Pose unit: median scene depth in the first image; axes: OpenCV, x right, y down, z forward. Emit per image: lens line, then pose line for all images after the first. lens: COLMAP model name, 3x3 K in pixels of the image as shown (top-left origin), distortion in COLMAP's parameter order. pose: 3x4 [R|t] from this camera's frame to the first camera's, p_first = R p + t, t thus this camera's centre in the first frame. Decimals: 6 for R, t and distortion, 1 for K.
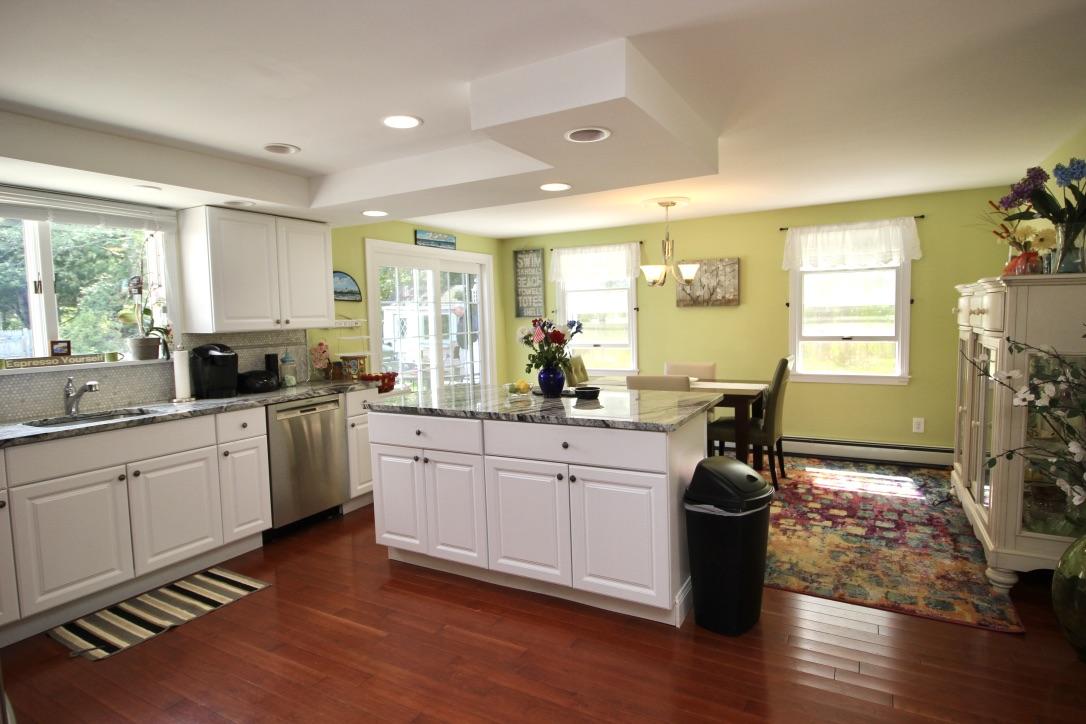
lens RADIAL K [[576.8, 0, 542.9], [0, 576.8, 359.0], [0, 0, 1]] dist [-0.006053, -0.000403]
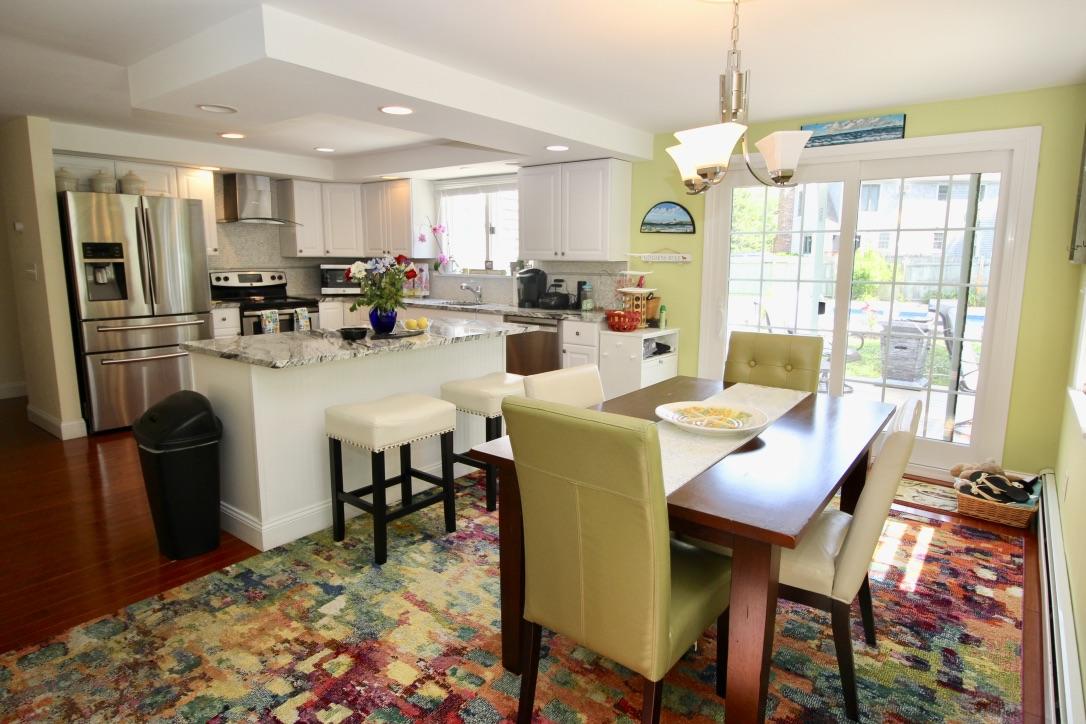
lens RADIAL K [[616.9, 0, 542.7], [0, 616.9, 360.9], [0, 0, 1]] dist [-0.007081, -0.001106]
pose [[-0.138400, 0.190015, -0.971977, 0.918106], [-0.081456, 0.975913, 0.202382, -0.114102], [0.987021, 0.107183, -0.119589, 1.265017]]
